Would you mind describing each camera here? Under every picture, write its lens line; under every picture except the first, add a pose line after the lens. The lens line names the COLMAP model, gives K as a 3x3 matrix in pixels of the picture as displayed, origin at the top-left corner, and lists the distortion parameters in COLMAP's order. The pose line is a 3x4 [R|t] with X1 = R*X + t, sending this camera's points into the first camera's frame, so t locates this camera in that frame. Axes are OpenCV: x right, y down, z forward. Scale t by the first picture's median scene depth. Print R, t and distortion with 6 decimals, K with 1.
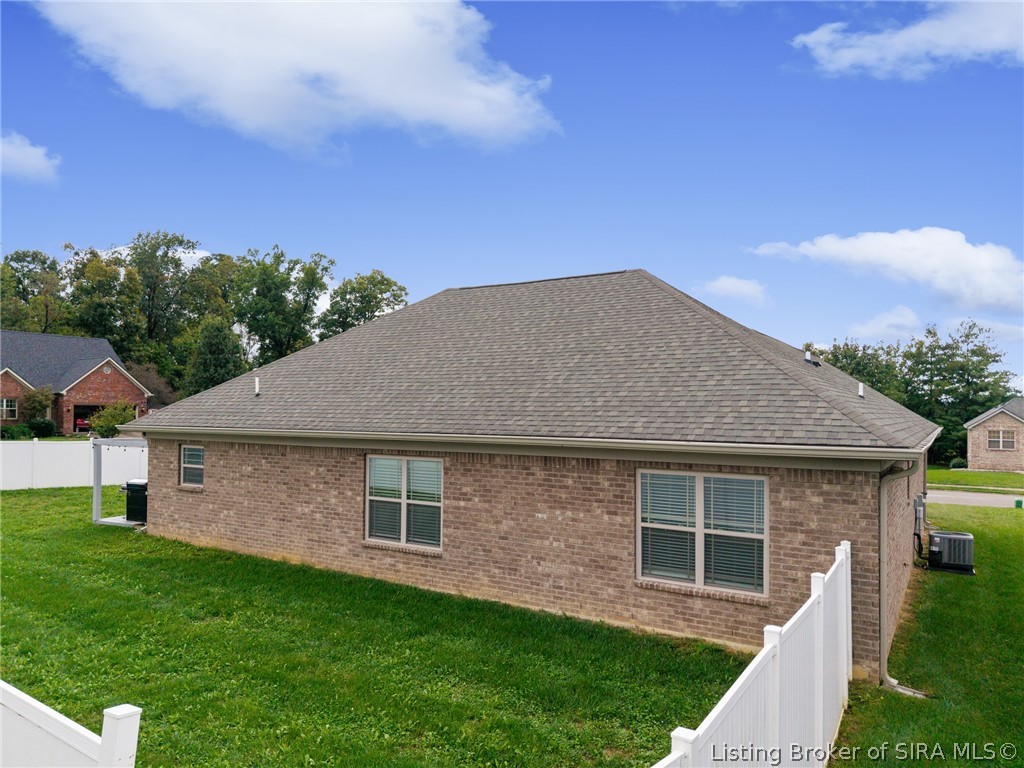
lens RADIAL K [[711.0, 0, 512.3], [0, 711.0, 387.5], [0, 0, 1]] dist [0.007962, -0.002561]
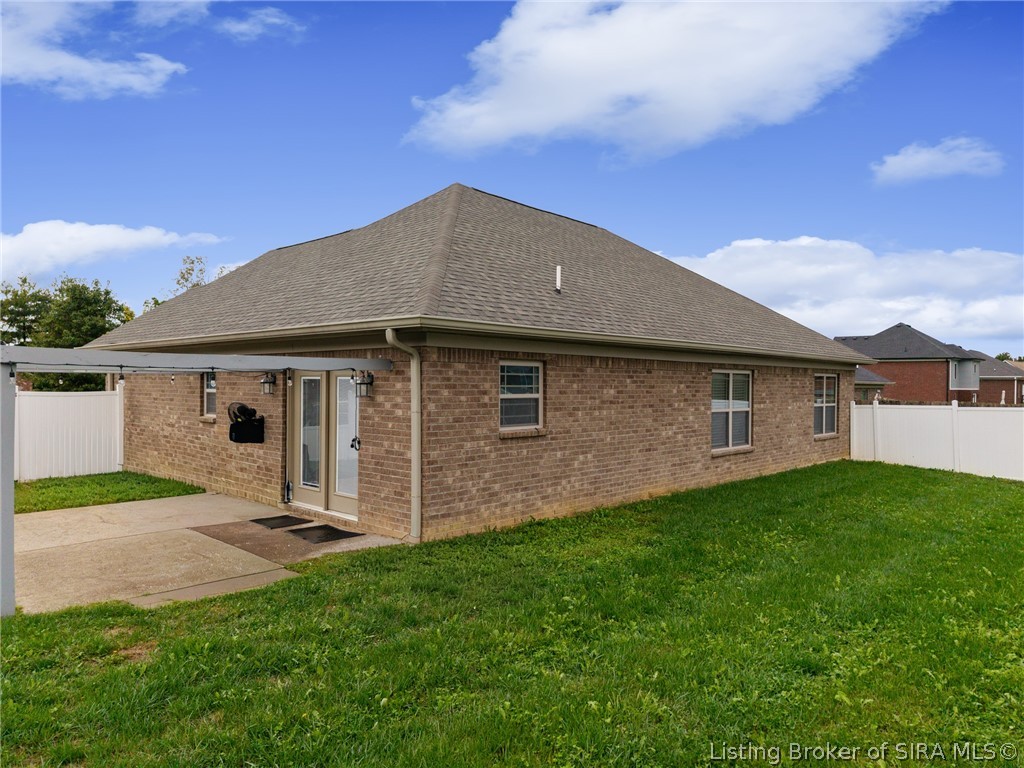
lens RADIAL K [[711.0, 0, 509.2], [0, 711.0, 386.5], [0, 0, 1]] dist [0.007962, -0.002561]
pose [[0.164940, 0.002539, 0.986300, -1.165974], [-0.023930, 0.999713, 0.001428, 0.114359], [-0.986013, -0.023838, 0.164953, 1.022420]]
